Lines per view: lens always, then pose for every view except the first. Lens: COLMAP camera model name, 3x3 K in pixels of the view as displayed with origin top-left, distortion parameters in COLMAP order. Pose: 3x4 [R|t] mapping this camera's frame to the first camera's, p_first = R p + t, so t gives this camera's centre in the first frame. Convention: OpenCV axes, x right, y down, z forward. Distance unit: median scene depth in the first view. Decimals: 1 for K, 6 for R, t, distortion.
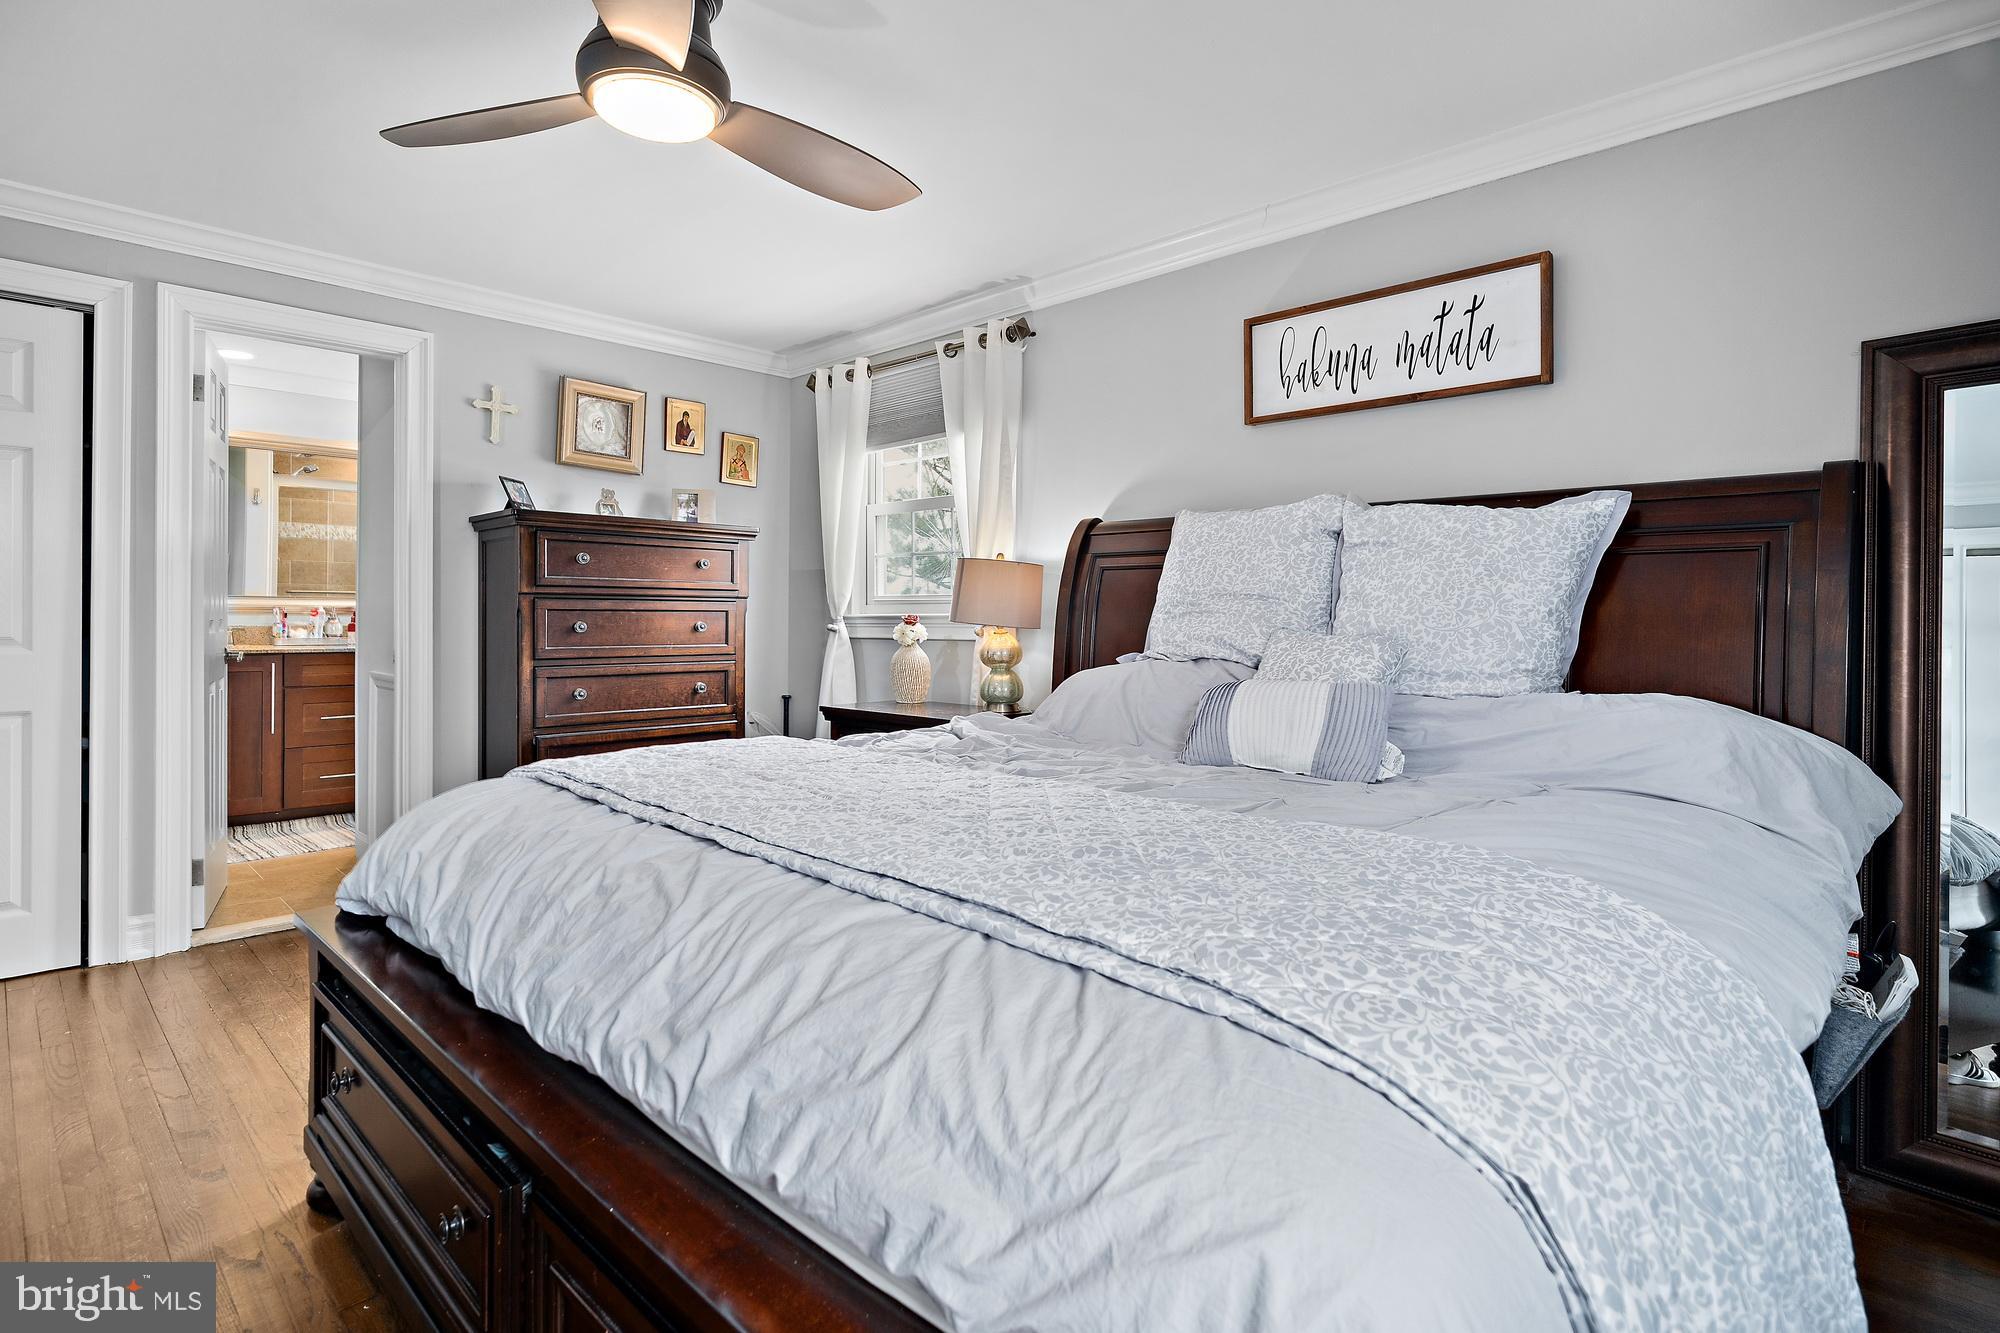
lens RADIAL K [[1002.3, 0, 997.9], [0, 1002.3, 622.8], [0, 0, 1]] dist [-0.002480, -0.000452]
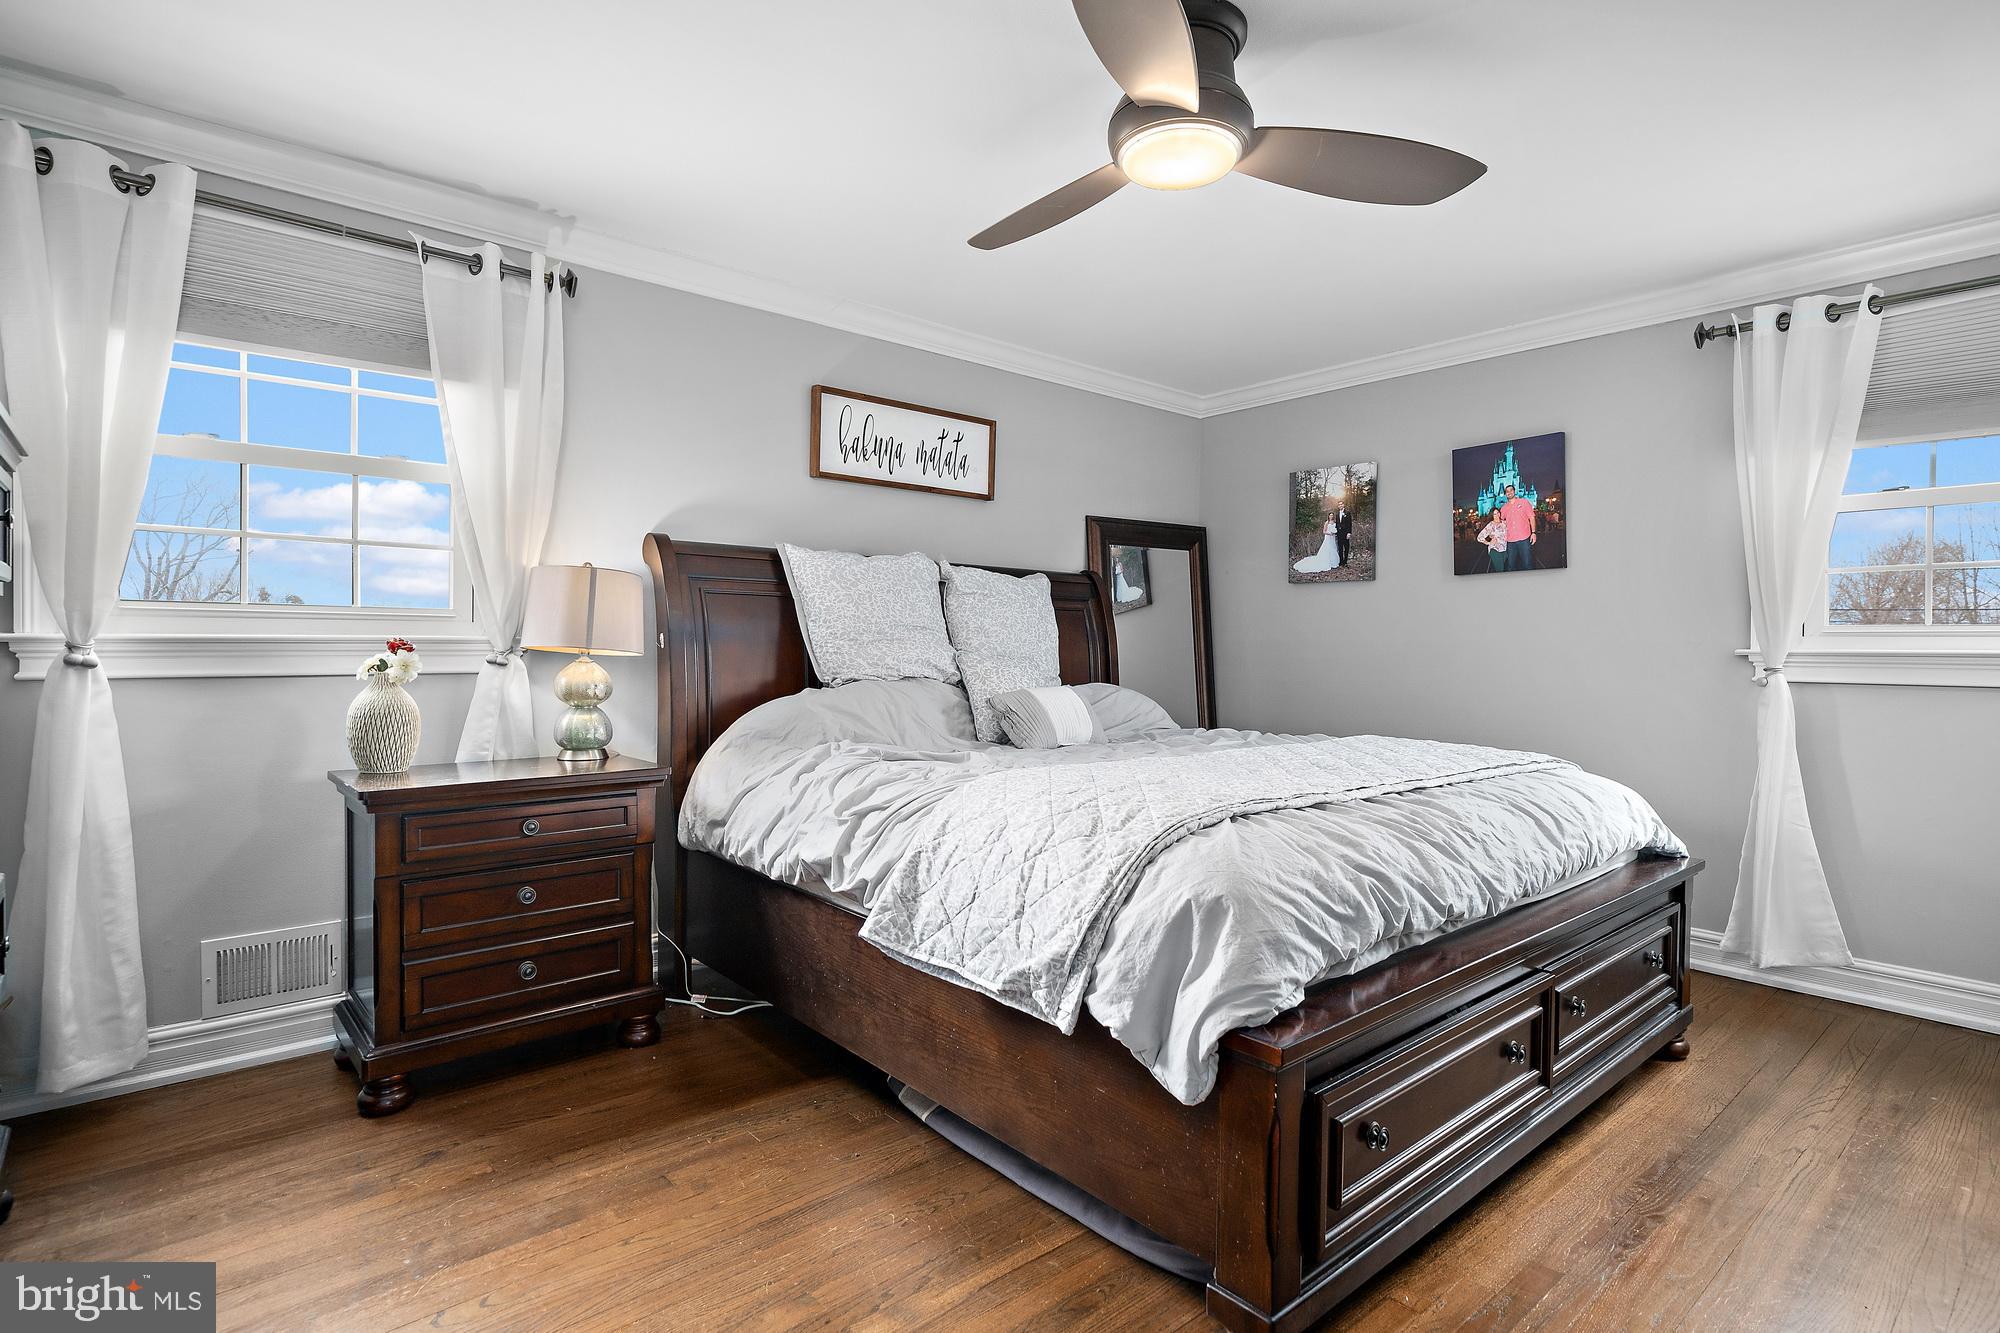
lens RADIAL K [[1002.4, 0, 1000.0], [0, 1002.4, 666.5], [0, 0, 1]] dist [0.002204, 0.000158]
pose [[0.083843, -0.016243, 0.996347, -0.948764], [0.005614, 0.999859, 0.015828, 0.004100], [-0.996463, 0.004266, 0.083922, 0.744449]]
